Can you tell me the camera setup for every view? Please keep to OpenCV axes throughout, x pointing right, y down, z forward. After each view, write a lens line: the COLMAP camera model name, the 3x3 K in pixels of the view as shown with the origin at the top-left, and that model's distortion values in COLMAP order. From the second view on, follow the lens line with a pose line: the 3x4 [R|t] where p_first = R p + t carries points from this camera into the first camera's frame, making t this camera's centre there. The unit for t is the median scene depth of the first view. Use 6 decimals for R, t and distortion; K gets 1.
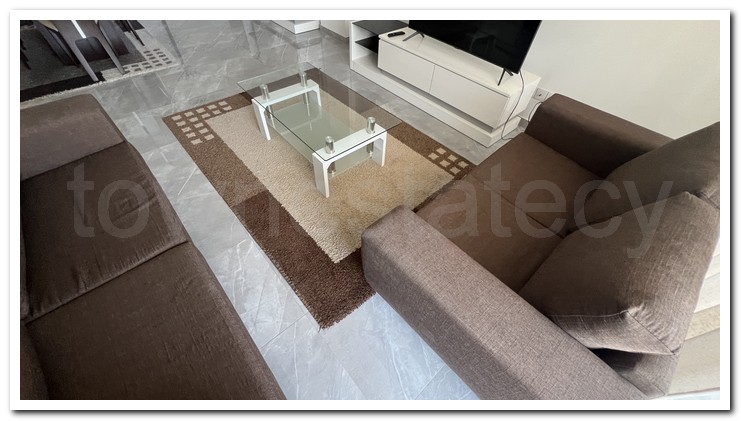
lens RADIAL K [[280.3, 0, 367.7], [0, 280.3, 211.2], [0, 0, 1]] dist [-0.000764, 0.000230]
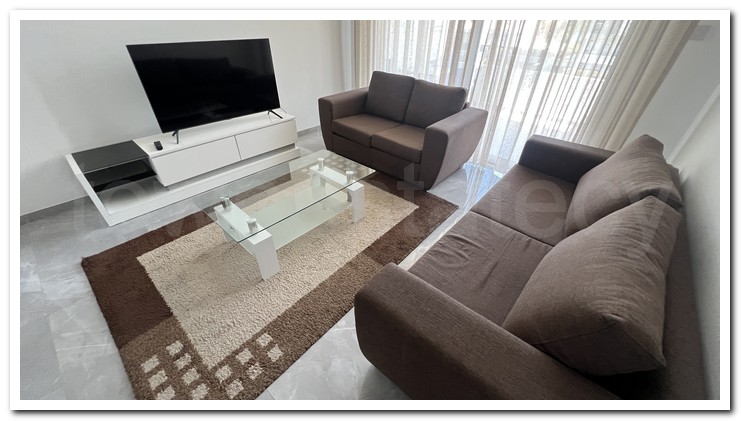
lens RADIAL K [[280.3, 0, 366.6], [0, 280.3, 211.4], [0, 0, 1]] dist [-0.000764, 0.000230]
pose [[-0.118726, -0.606333, 0.786298, -0.729255], [0.754430, 0.459768, 0.468453, -0.415586], [-0.645554, 0.648824, 0.402850, 0.325099]]
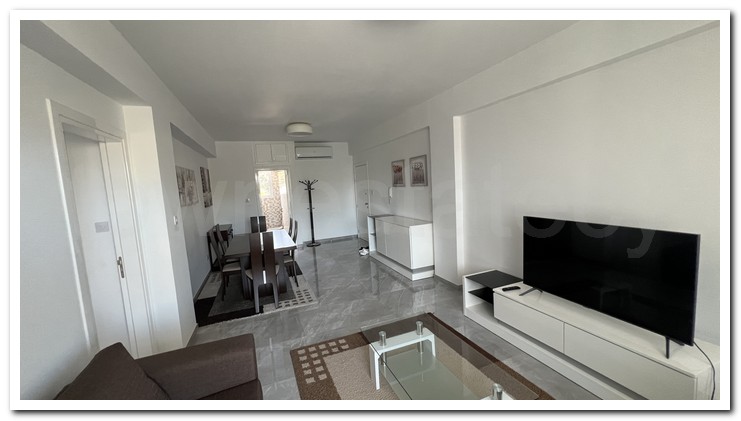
lens RADIAL K [[280.3, 0, 368.0], [0, 280.3, 209.7], [0, 0, 1]] dist [-0.000764, 0.000230]
pose [[0.937672, -0.061977, -0.341950, -0.019946], [-0.196149, 0.717867, -0.667977, -0.042166], [0.286874, 0.693416, 0.660967, -0.036532]]
